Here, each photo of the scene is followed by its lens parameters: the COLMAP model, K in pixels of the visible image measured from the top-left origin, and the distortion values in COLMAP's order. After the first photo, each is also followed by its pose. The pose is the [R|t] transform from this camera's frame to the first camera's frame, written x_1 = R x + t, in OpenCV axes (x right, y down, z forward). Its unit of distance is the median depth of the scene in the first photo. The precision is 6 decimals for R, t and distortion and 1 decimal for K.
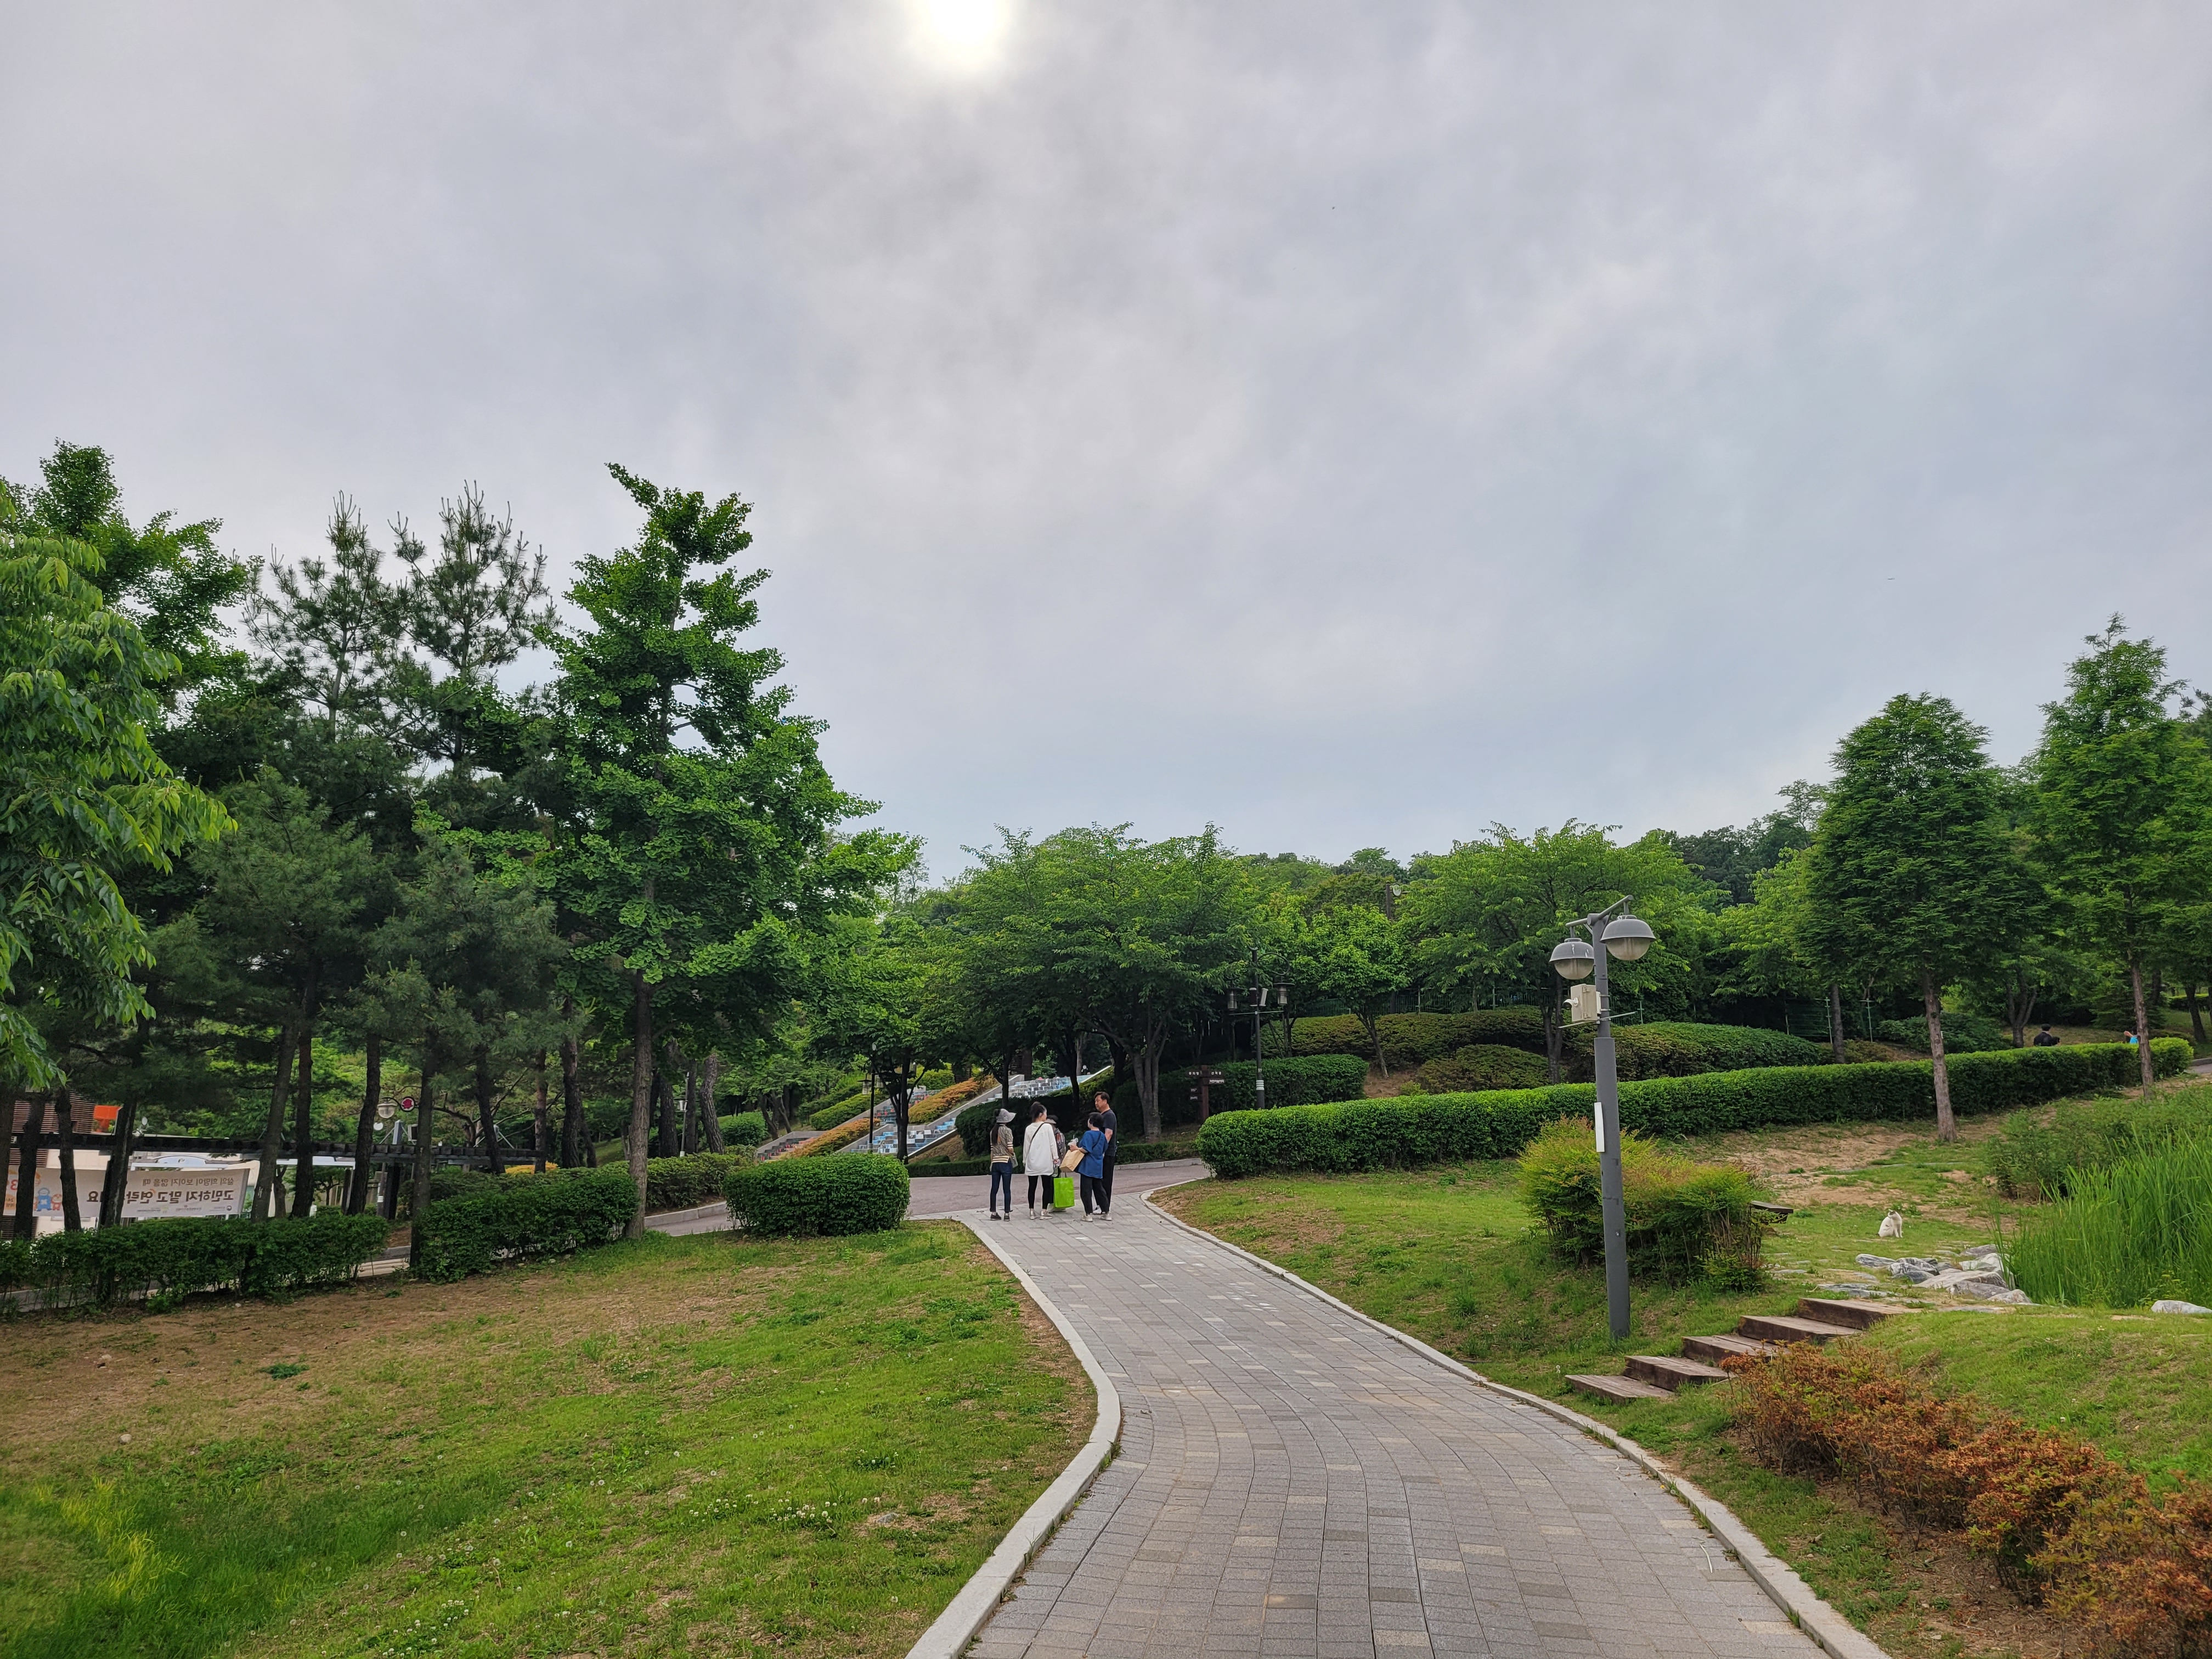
lens RADIAL K [[1658.5, 0, 1106.0], [0, 1658.5, 829.5], [0, 0, 1]] dist [0.050761, -0.024904]
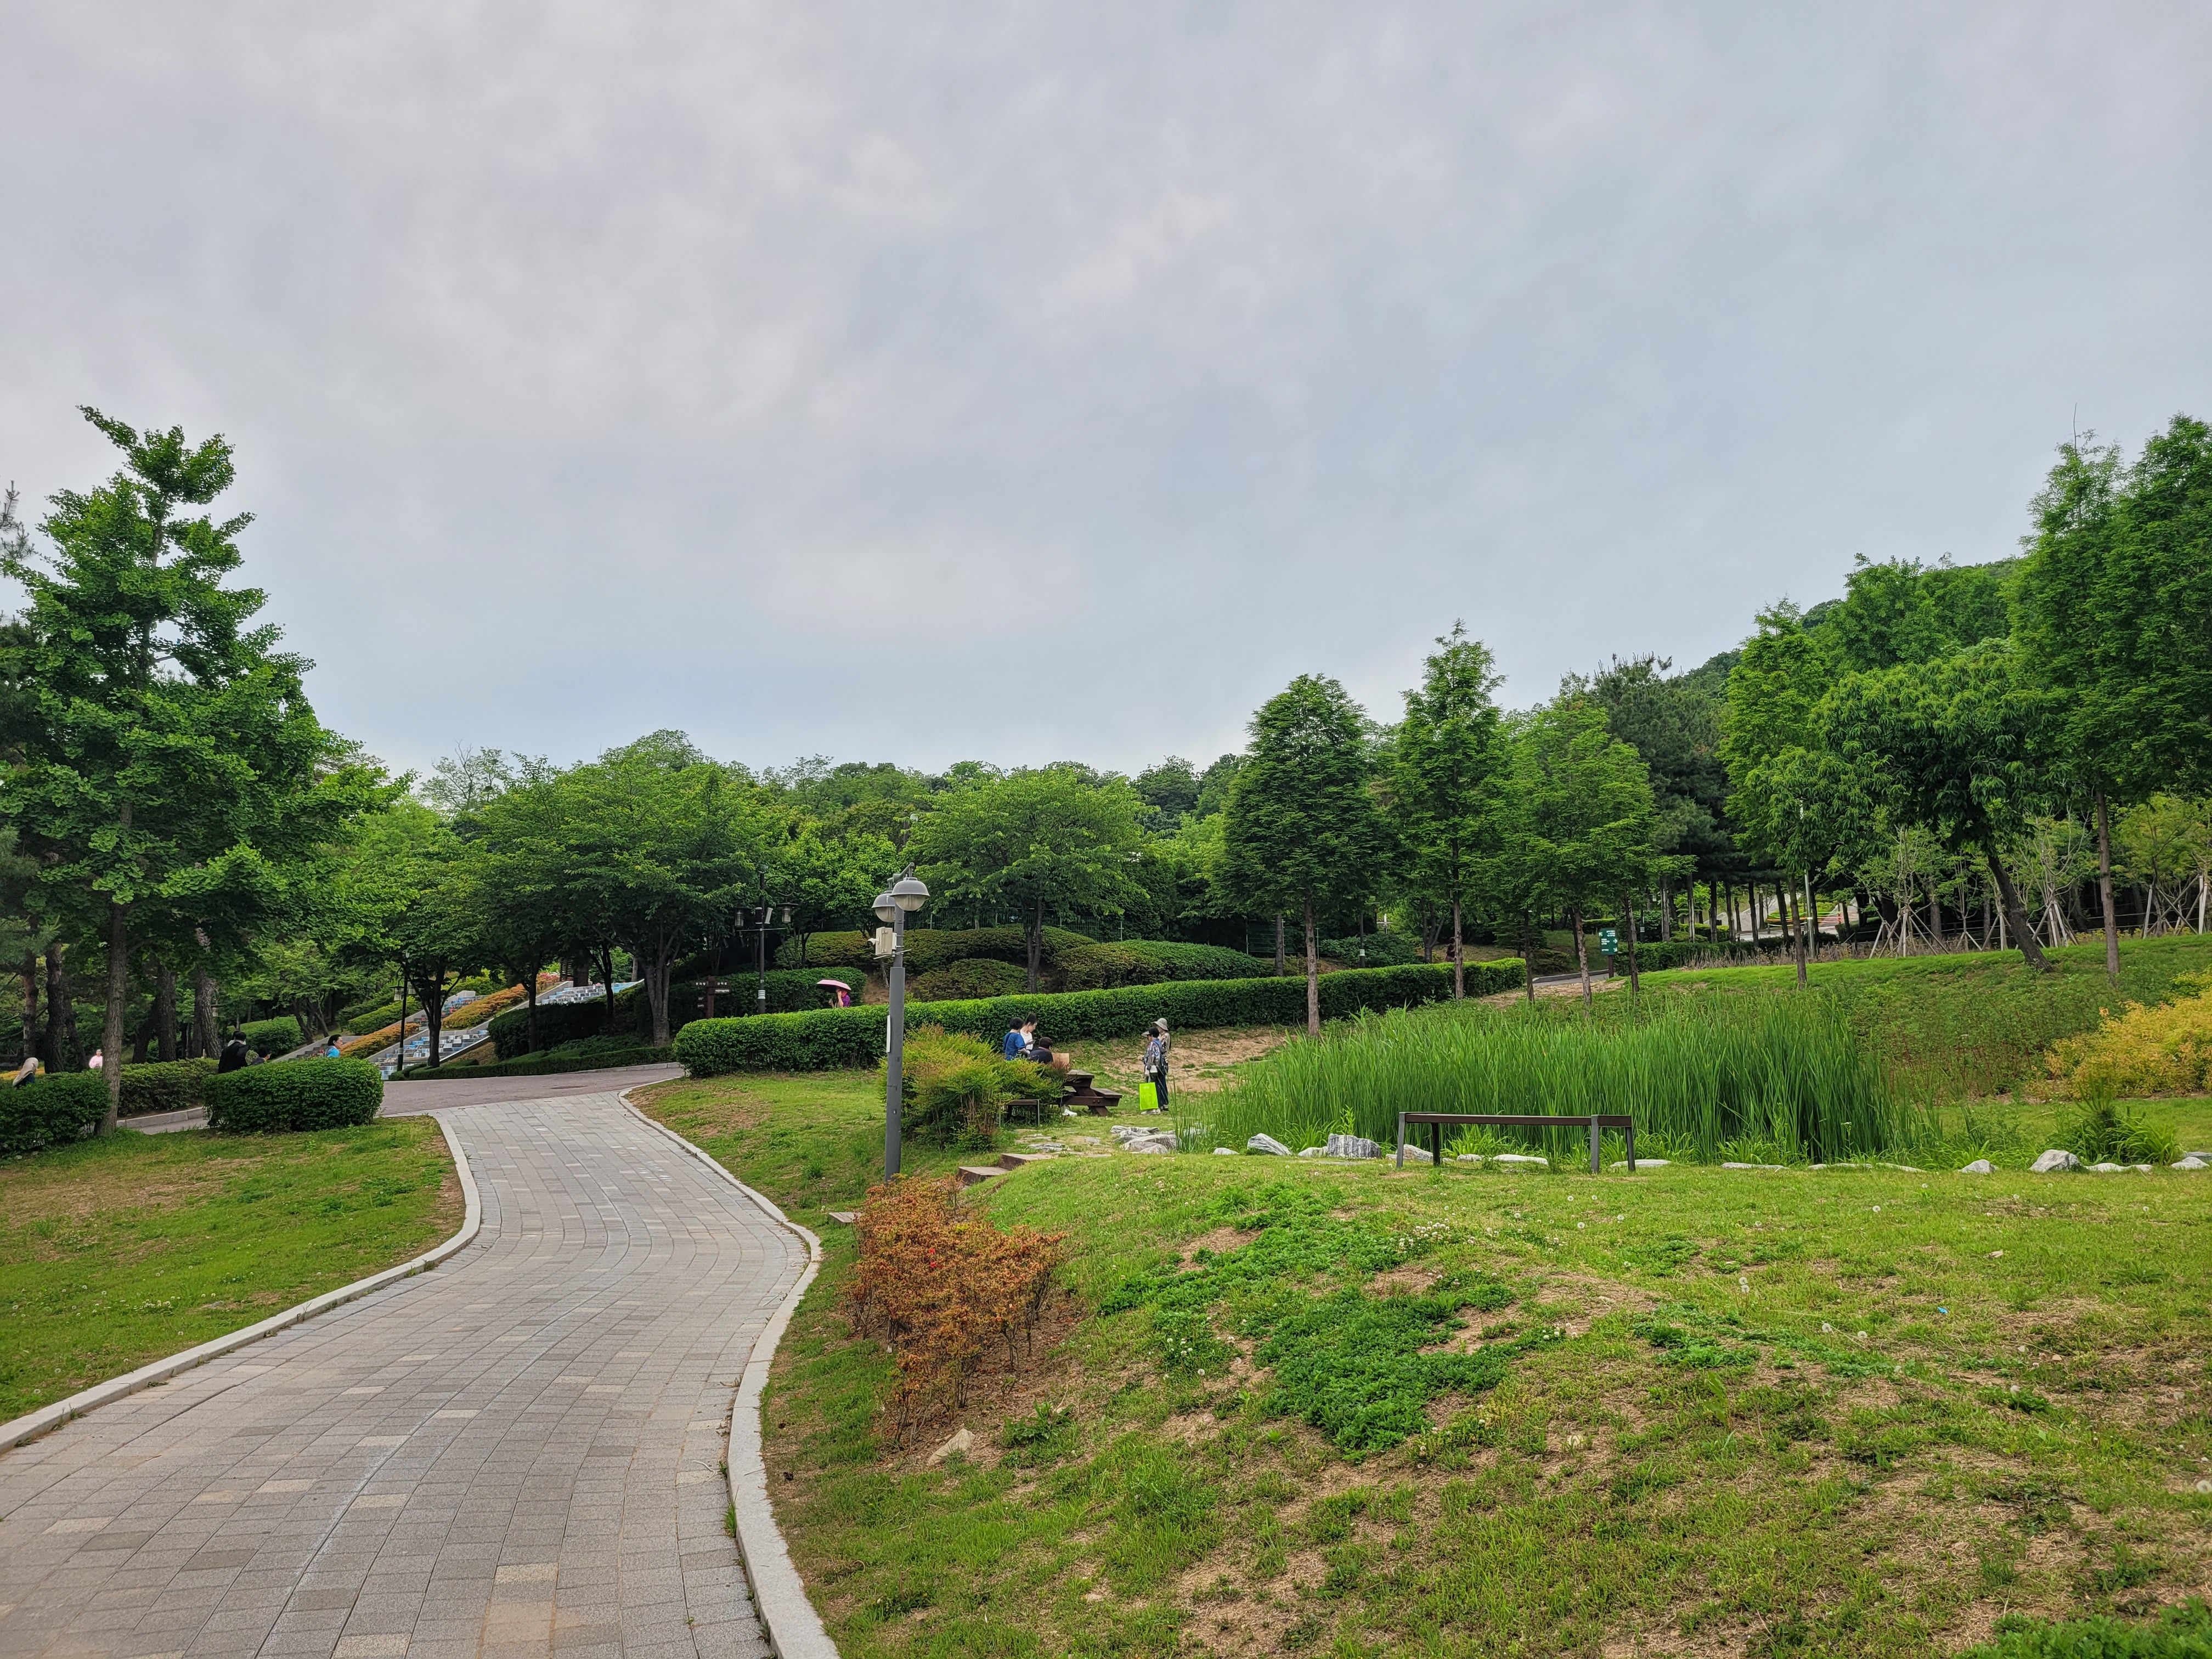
lens RADIAL K [[1683.2, 0, 1109.2], [0, 1683.2, 840.7], [0, 0, 1]] dist [0.086155, -0.067575]
pose [[0.975729, 0.025733, 0.217463, 0.083073], [-0.040066, 0.997287, 0.061758, -0.032852], [-0.215284, -0.068972, 0.974113, -0.170294]]
